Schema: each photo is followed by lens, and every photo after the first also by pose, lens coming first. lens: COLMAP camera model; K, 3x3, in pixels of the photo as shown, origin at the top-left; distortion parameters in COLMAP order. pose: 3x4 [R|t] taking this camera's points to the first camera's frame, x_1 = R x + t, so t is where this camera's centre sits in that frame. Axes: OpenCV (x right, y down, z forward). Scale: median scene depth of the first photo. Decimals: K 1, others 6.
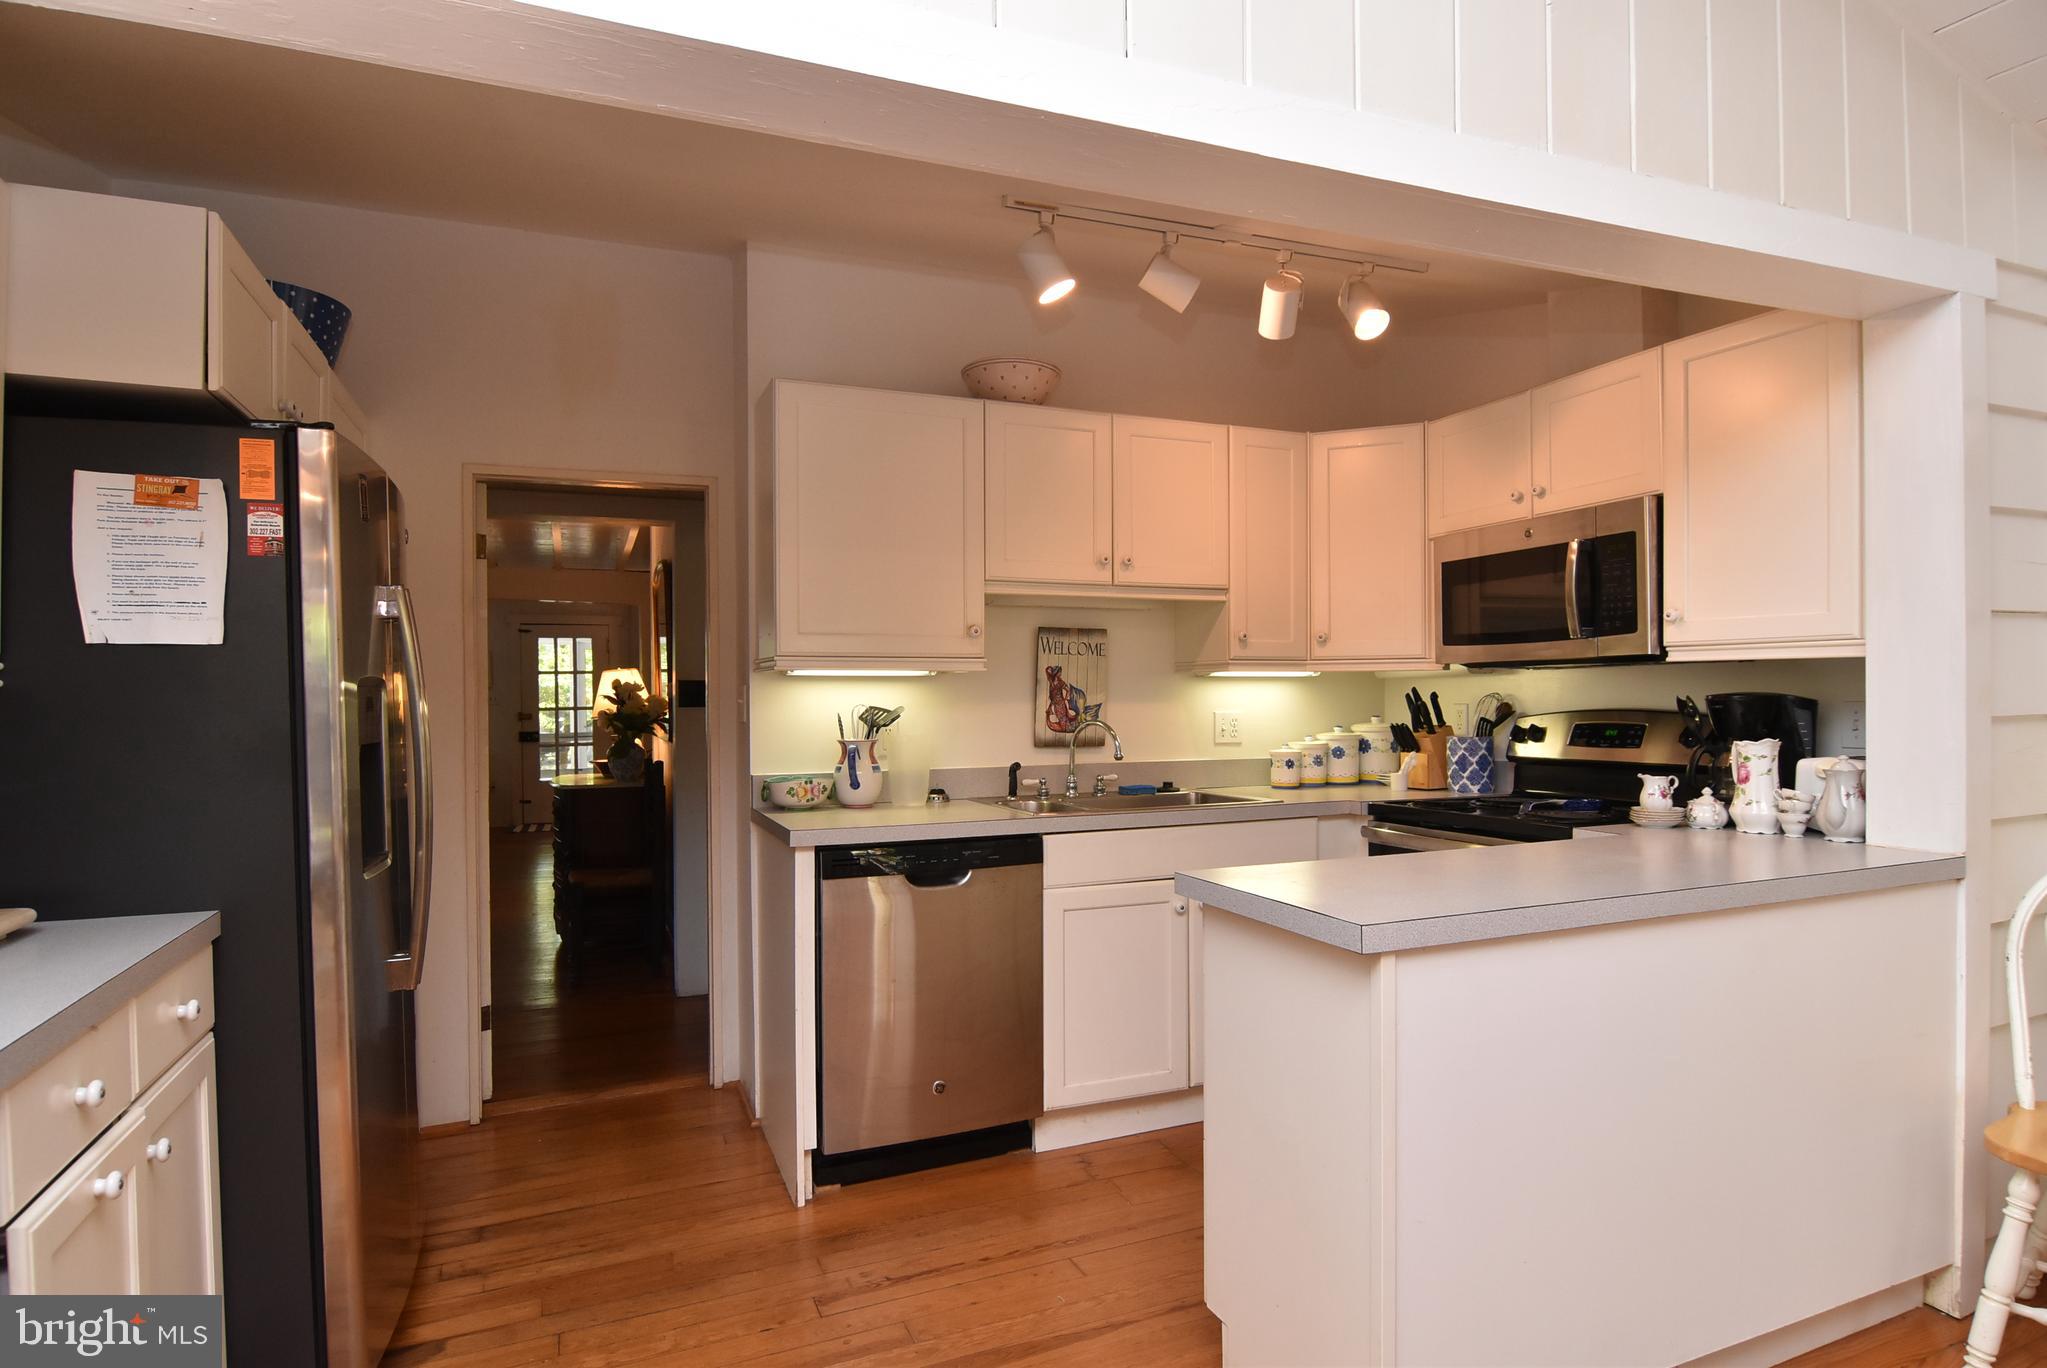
lens RADIAL K [[1111.7, 0, 1031.1], [0, 1111.7, 697.2], [0, 0, 1]] dist [-0.010793, -0.010535]
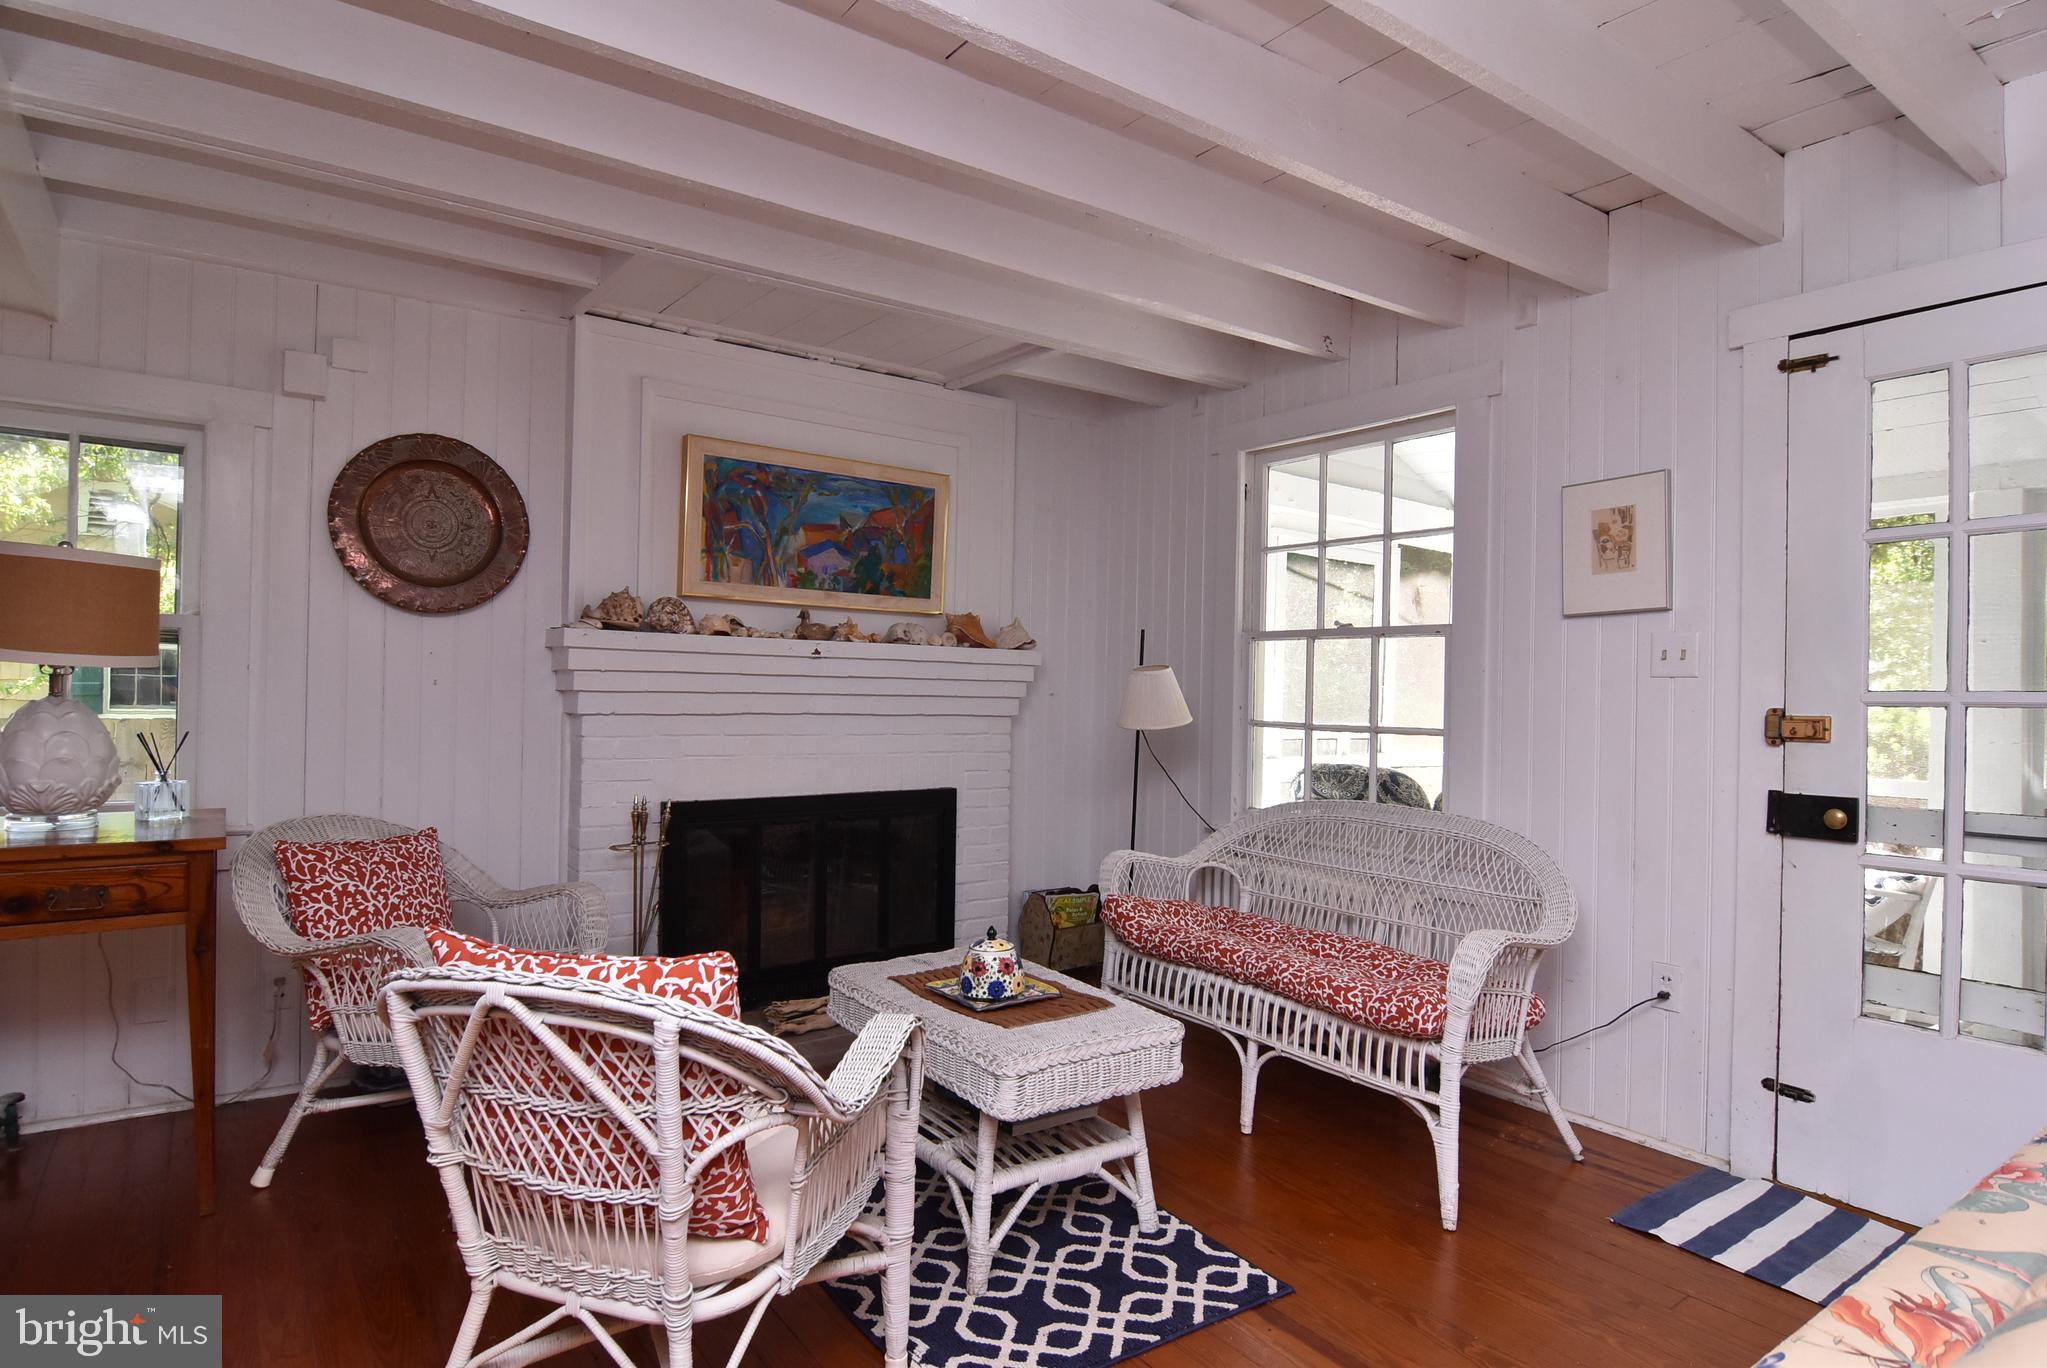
lens RADIAL K [[1111.7, 0, 1027.0], [0, 1111.7, 691.6], [0, 0, 1]] dist [-0.010793, -0.010535]
pose [[0.217822, 0.009805, -0.975939, -0.842209], [-0.030827, 0.999520, 0.003161, 0.044941], [0.975502, 0.029397, 0.218019, 2.515451]]
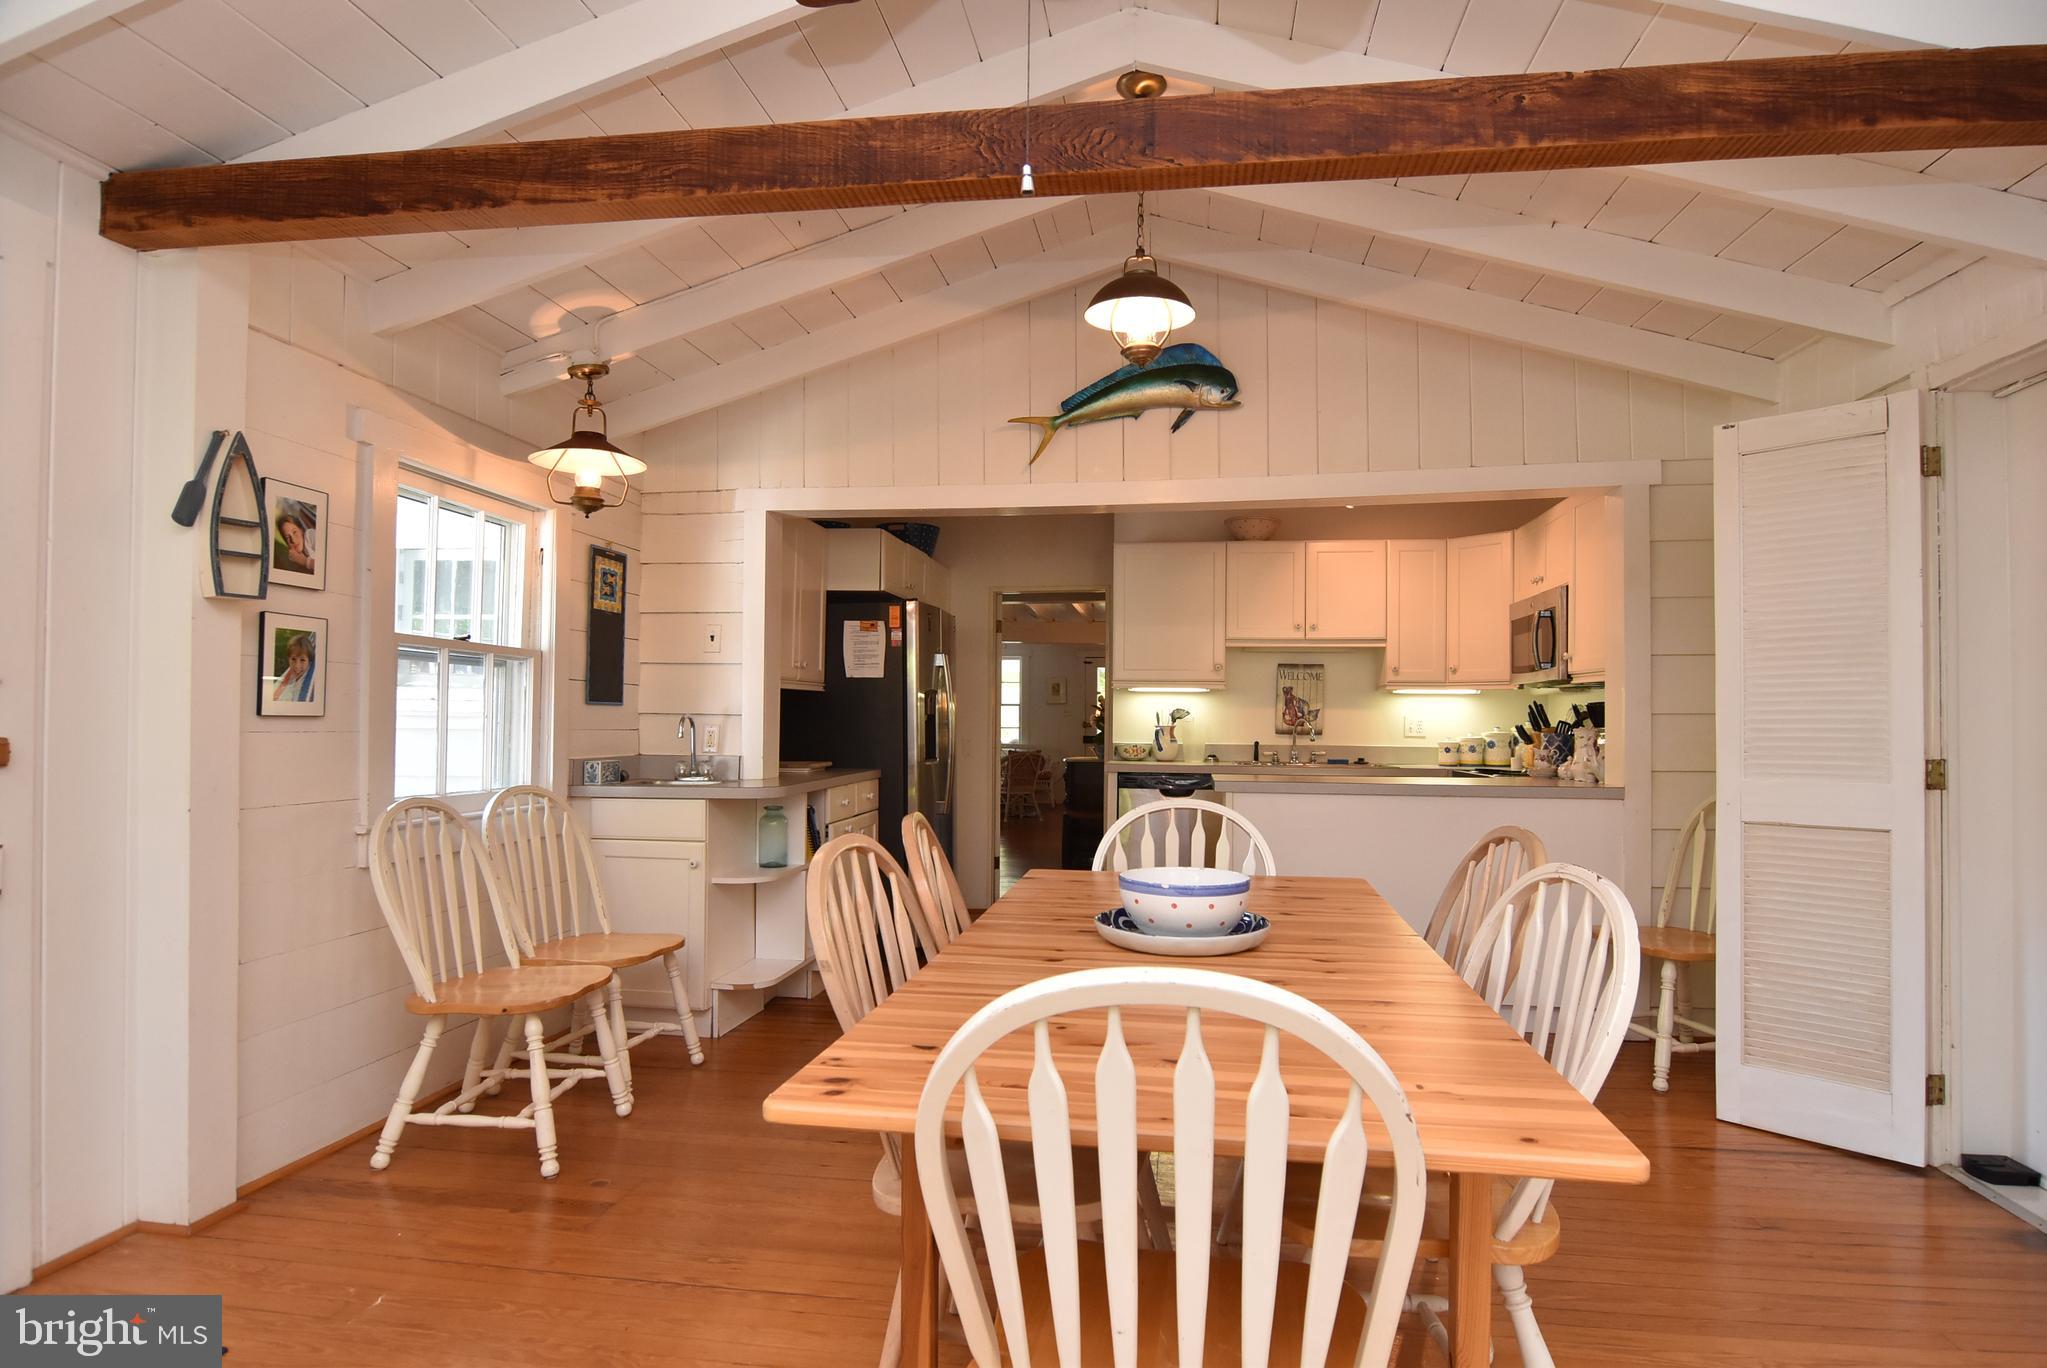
lens RADIAL K [[1111.7, 0, 1021.3], [0, 1111.7, 685.0], [0, 0, 1]] dist [-0.010793, -0.010535]
pose [[0.855021, 0.000201, -0.518593, 0.608859], [-0.017554, 0.999438, -0.028555, 0.027704], [0.518296, 0.033518, 0.854544, -0.730568]]
